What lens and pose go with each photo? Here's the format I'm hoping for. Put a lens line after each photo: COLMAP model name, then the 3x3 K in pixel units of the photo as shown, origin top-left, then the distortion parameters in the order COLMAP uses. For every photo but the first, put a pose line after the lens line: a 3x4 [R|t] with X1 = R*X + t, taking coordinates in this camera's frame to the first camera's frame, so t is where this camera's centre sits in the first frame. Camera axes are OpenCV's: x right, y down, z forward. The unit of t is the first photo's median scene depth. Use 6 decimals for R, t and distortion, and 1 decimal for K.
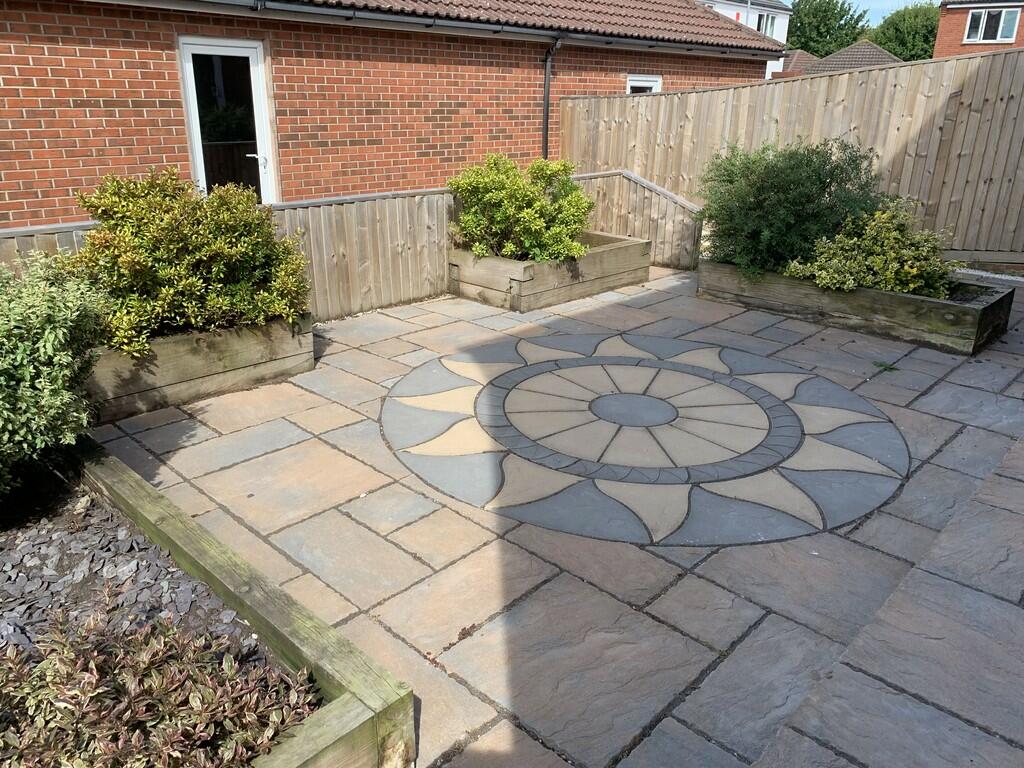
lens RADIAL K [[794.2, 0, 509.7], [0, 794.2, 380.6], [0, 0, 1]] dist [0.068099, -0.065666]
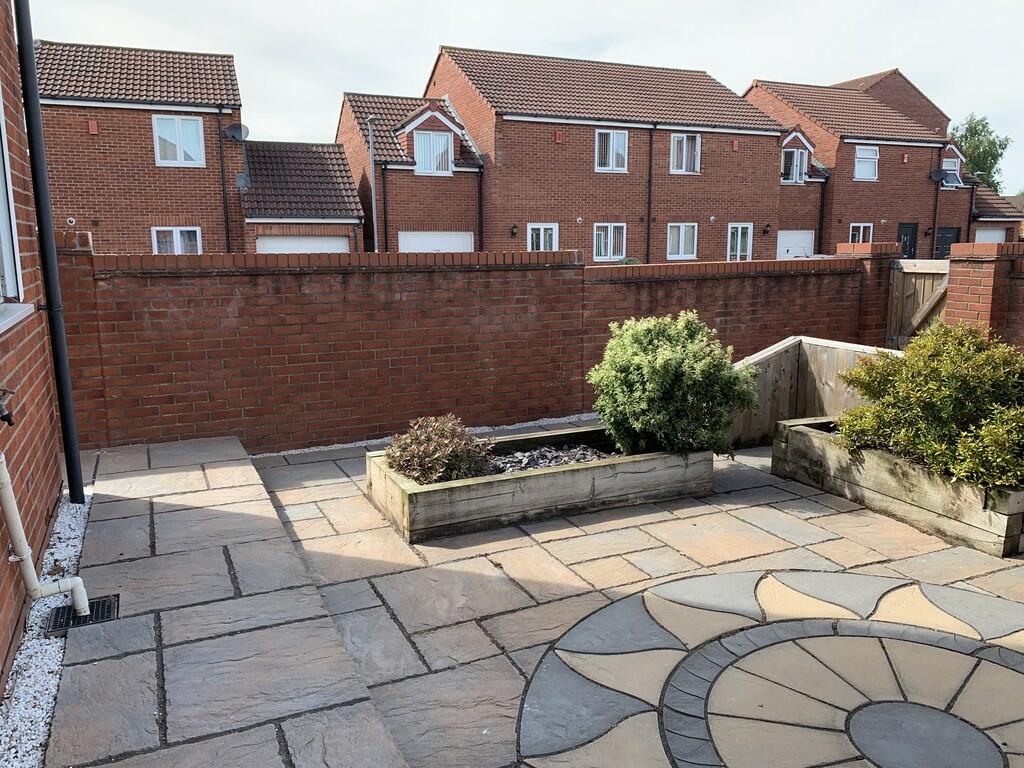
lens RADIAL K [[794.2, 0, 508.9], [0, 794.2, 383.1], [0, 0, 1]] dist [0.068099, -0.065666]
pose [[-0.383022, 0.144725, -0.912331, 0.922777], [-0.329982, 0.901047, 0.281471, -0.324450], [0.862790, 0.408862, -0.297364, 0.921311]]
